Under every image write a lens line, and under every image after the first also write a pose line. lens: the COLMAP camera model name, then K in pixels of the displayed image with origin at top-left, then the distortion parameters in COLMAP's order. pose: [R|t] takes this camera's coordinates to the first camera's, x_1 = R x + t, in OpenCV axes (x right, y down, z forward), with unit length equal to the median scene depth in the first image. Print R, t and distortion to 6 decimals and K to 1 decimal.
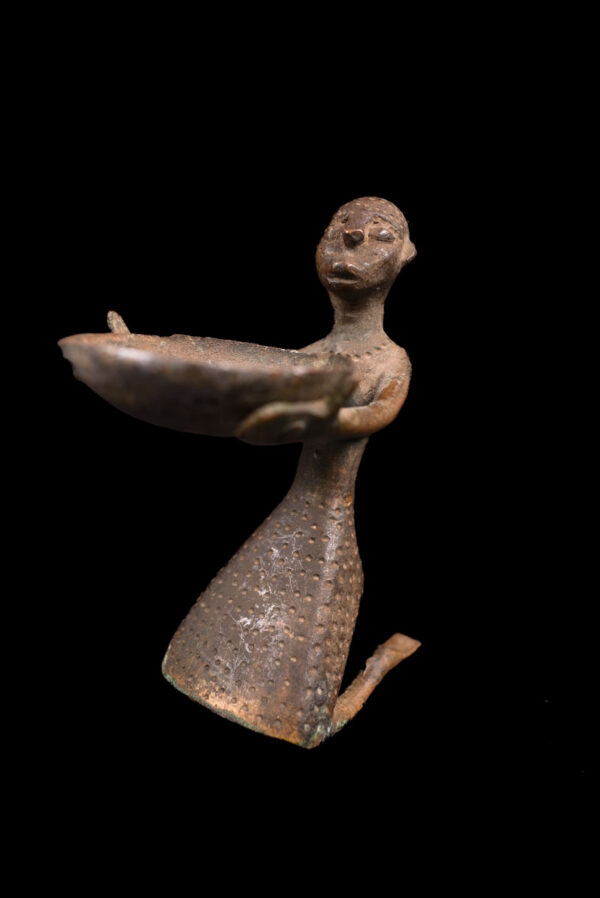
lens RADIAL K [[711.0, 0, 301.4], [0, 711.0, 449.7], [0, 0, 1]] dist [-0.093725, -0.002398]
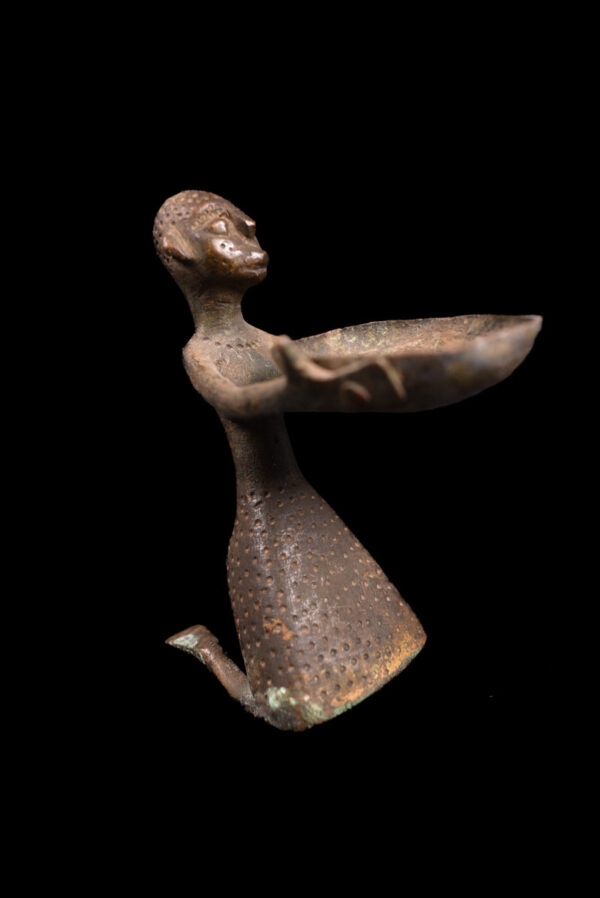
lens RADIAL K [[711.0, 0, 302.9], [0, 711.0, 448.9], [0, 0, 1]] dist [-0.093725, -0.002398]
pose [[0.095057, -0.358342, 0.928738, -1.001613], [0.342642, 0.887733, 0.307451, -0.306285], [-0.934645, 0.289000, 0.207168, 0.806634]]
